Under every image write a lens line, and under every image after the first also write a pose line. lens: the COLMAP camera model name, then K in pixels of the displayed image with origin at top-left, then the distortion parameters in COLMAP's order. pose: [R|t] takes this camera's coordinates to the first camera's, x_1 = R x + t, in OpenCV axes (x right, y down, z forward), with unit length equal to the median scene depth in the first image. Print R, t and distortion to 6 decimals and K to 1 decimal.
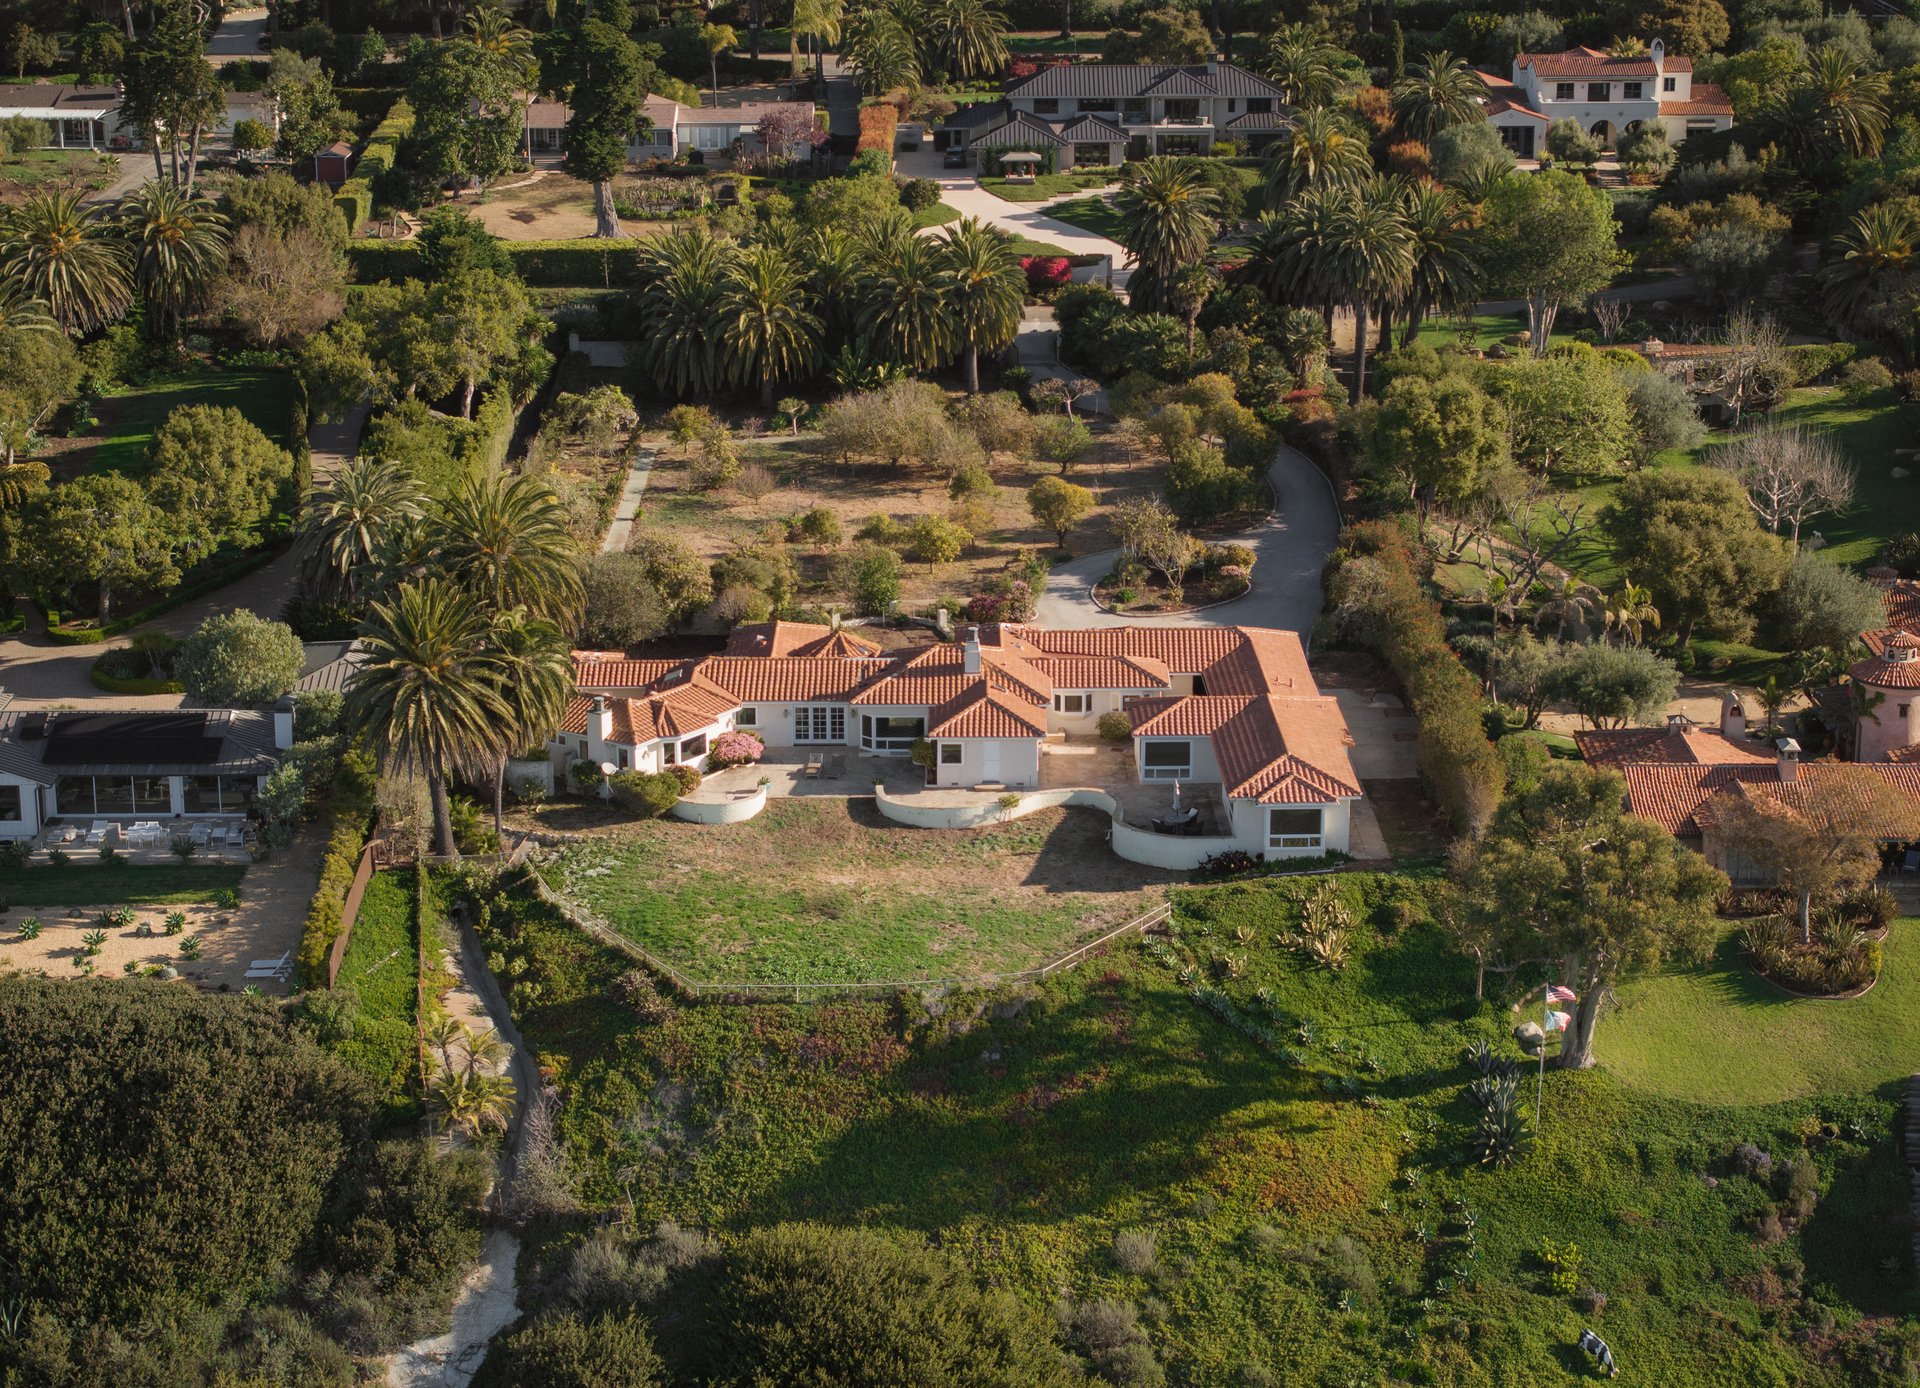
lens RADIAL K [[3785.2, 0, 941.9], [0, 3785.2, 708.2], [0, 0, 1]] dist [0.087818, 0.000000]
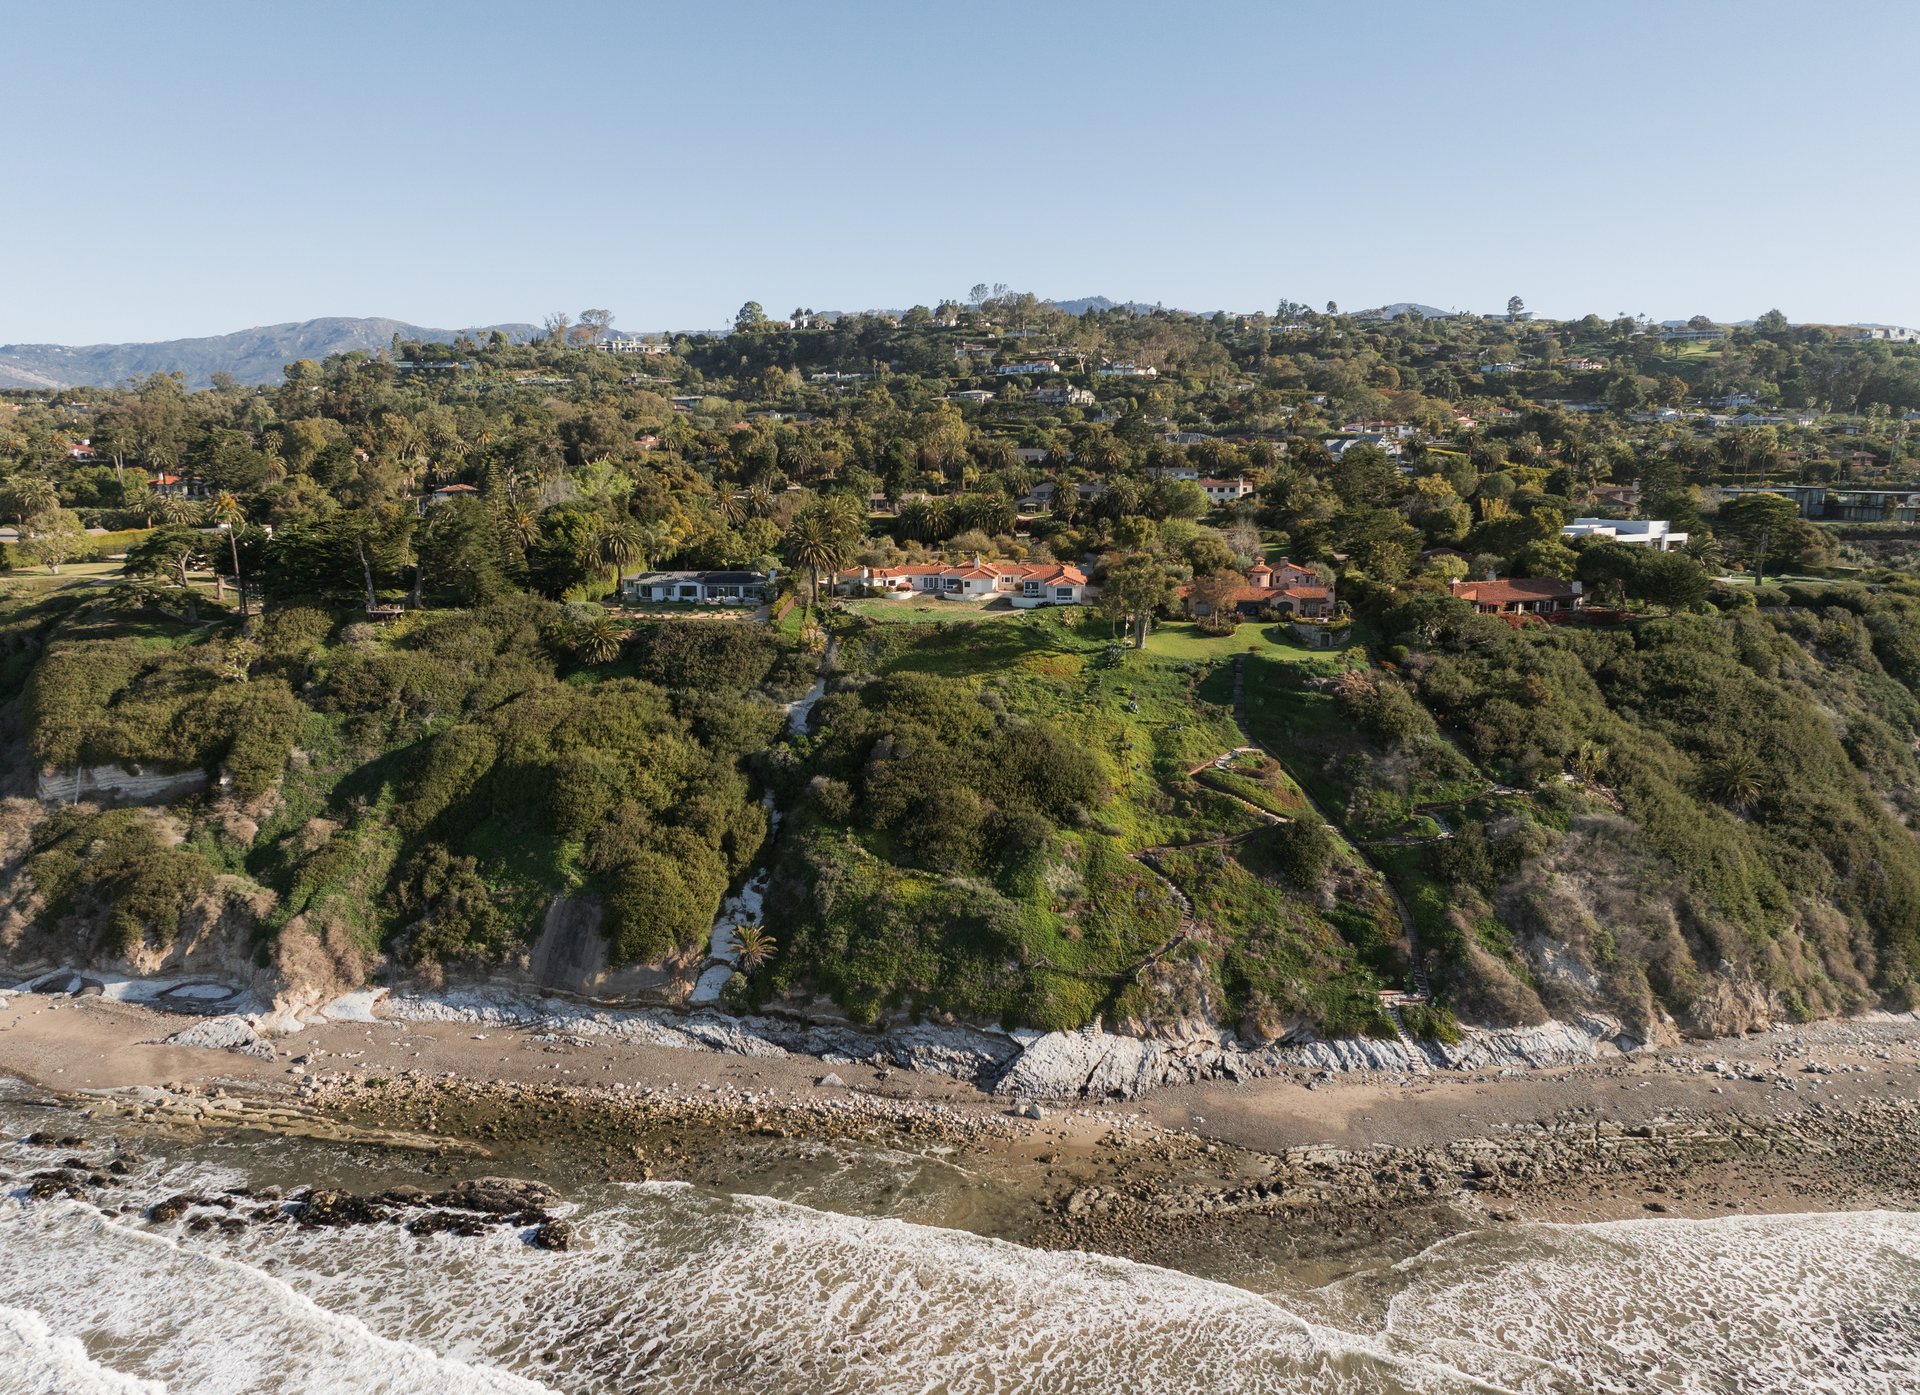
lens RADIAL K [[1389.9, 0, 895.9], [0, 1389.9, 709.2], [0, 0, 1]] dist [-0.013446, -0.018393]
pose [[0.992343, 0.024656, -0.121028, 0.102672], [-0.038014, 0.993277, -0.109338, 0.290386], [0.117518, 0.113102, 0.986609, -0.236027]]
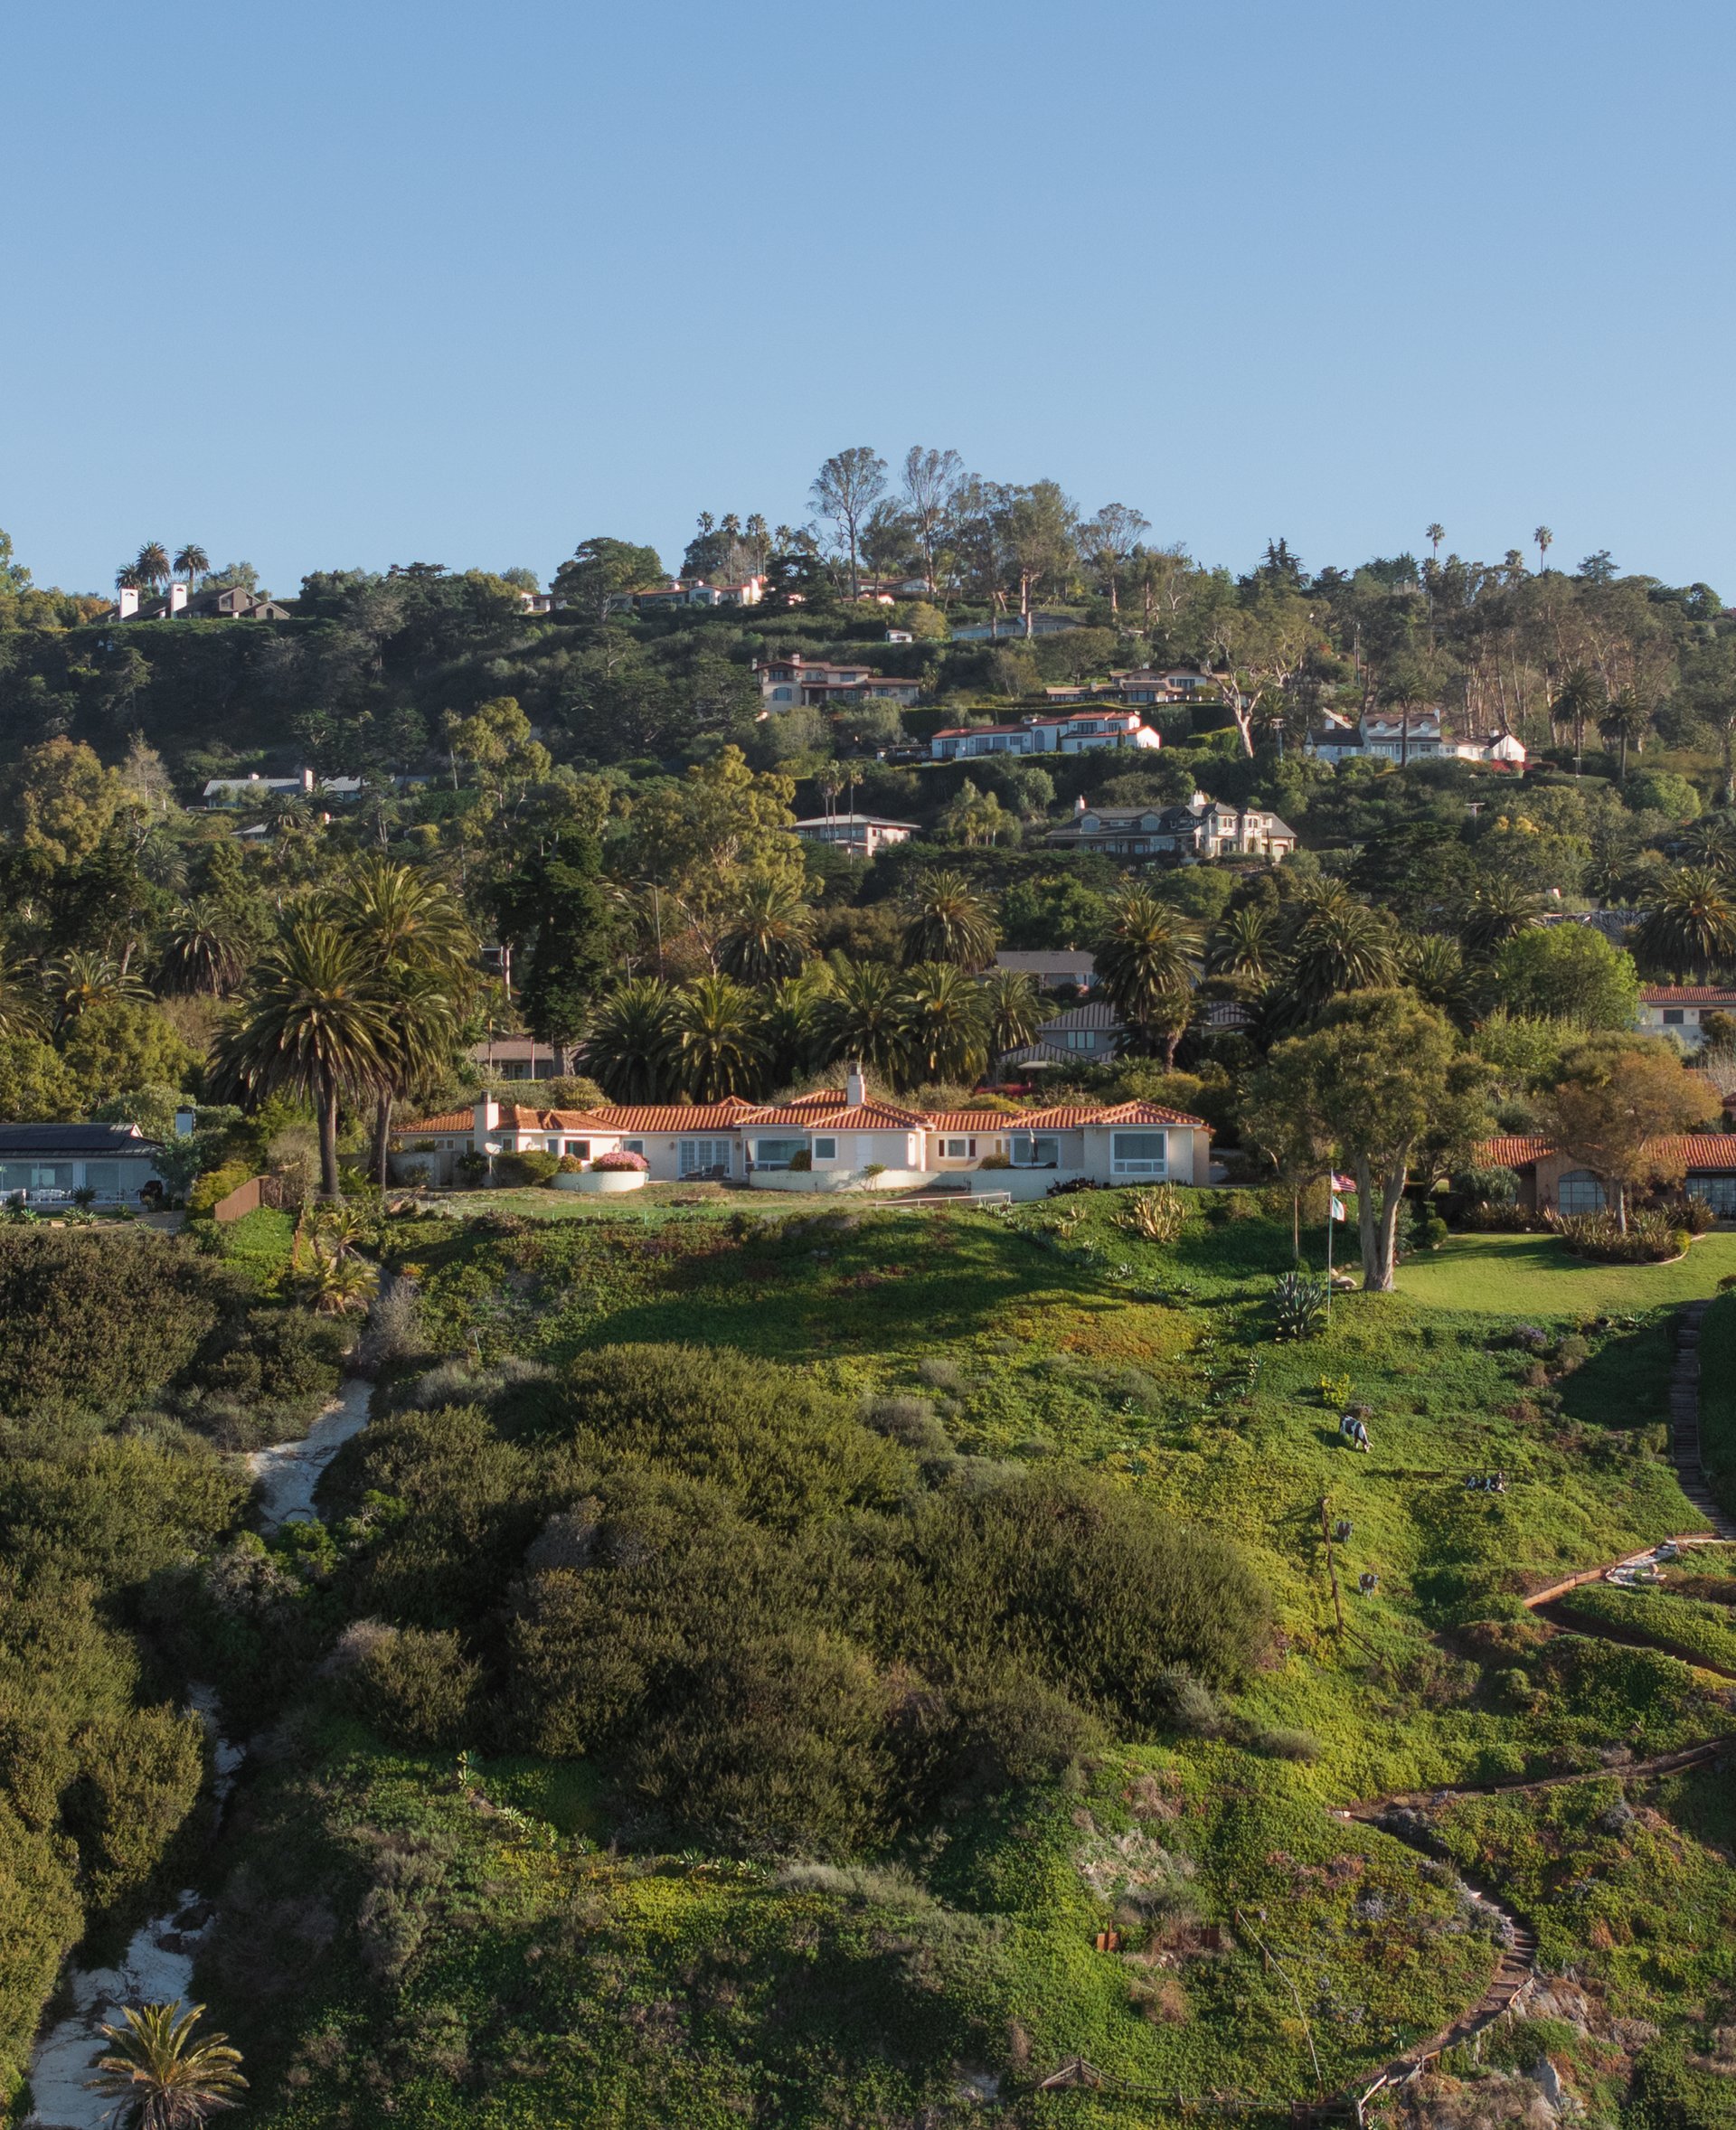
lens RADIAL K [[5941.0, 0, 783.7], [0, 5941.0, 1027.6], [0, 0, 1]] dist [-0.021844, 0.000000]
pose [[0.997002, -0.001160, -0.077362, 0.129869], [-0.023821, 0.946716, -0.321187, 0.558603], [0.073612, 0.322067, 0.943851, -0.594558]]
